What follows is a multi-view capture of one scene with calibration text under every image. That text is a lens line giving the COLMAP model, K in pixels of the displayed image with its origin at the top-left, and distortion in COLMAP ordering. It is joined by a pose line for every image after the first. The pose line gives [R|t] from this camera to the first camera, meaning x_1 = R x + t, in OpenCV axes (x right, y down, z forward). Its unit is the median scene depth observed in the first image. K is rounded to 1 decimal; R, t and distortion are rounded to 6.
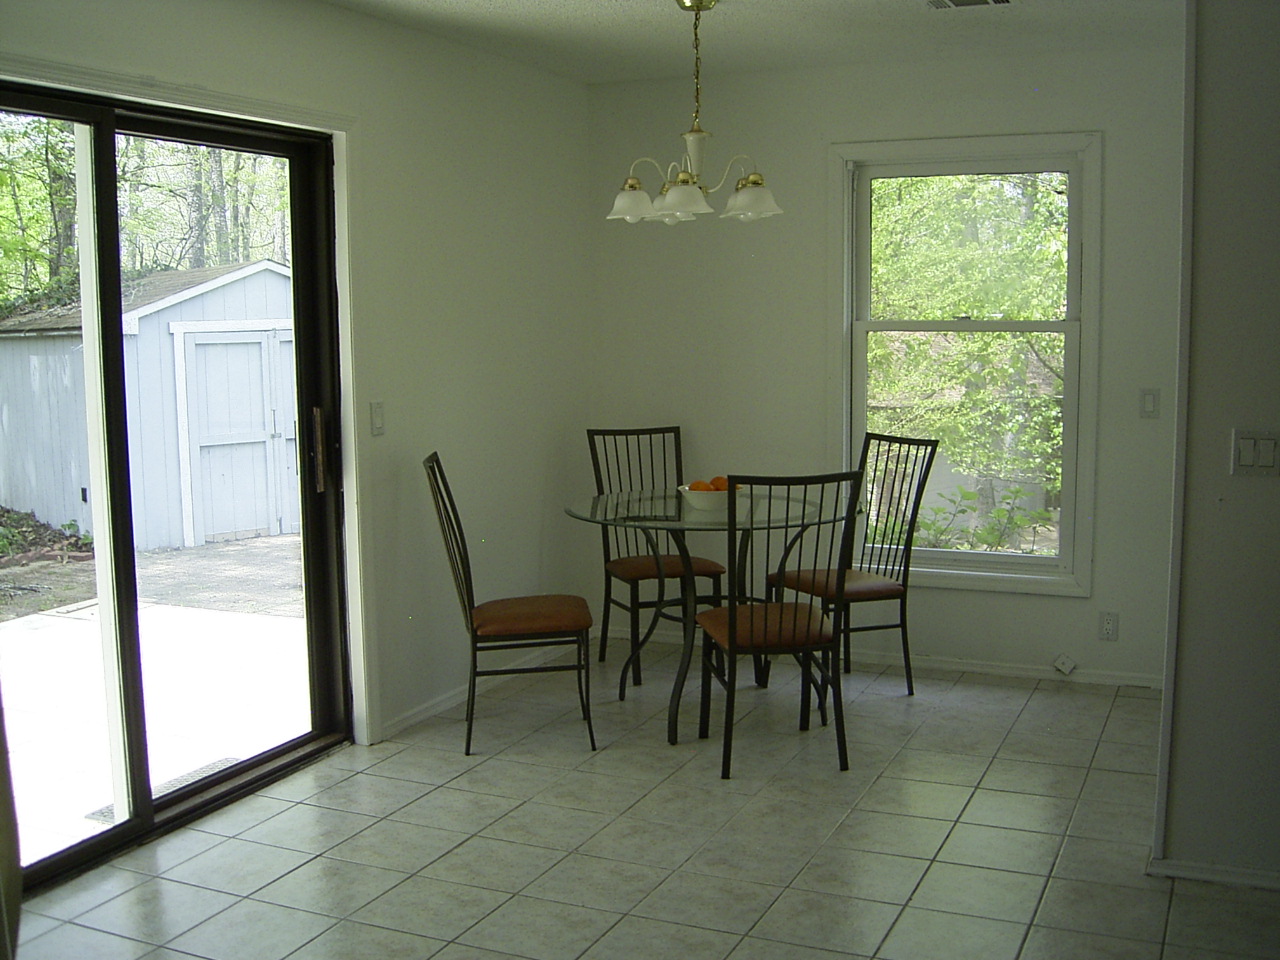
lens RADIAL K [[1382.8, 0, 635.0], [0, 1382.8, 482.0], [0, 0, 1]] dist [-0.114543, 0.000000]
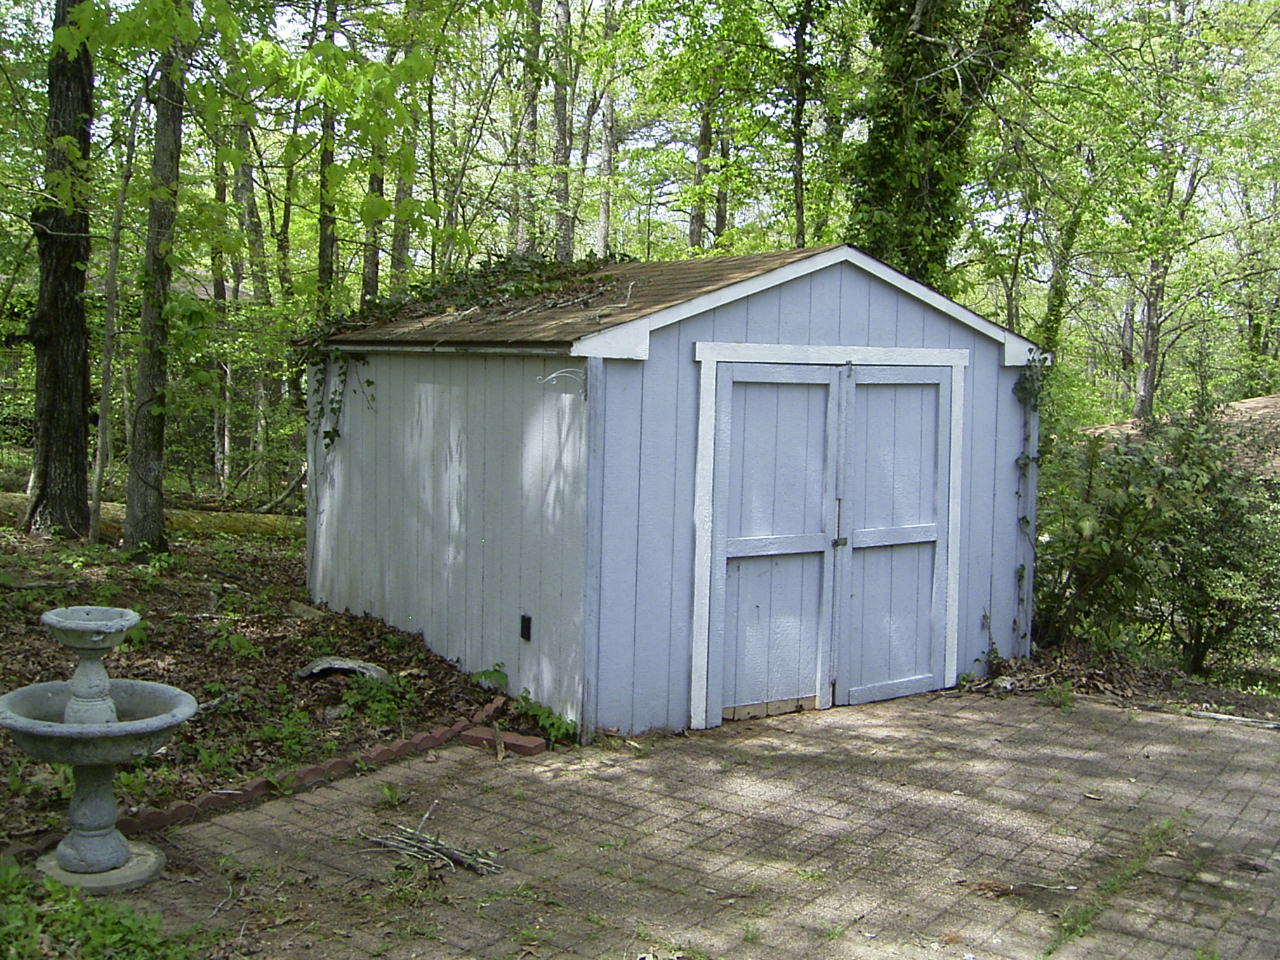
lens RADIAL K [[1382.8, 0, 645.2], [0, 1382.8, 478.7], [0, 0, 1]] dist [-0.114543, 0.000000]
pose [[0.982281, 0.061047, -0.177195, -0.247710], [-0.065694, 0.997630, -0.020471, -0.045038], [0.175525, 0.031749, 0.983963, 0.410400]]
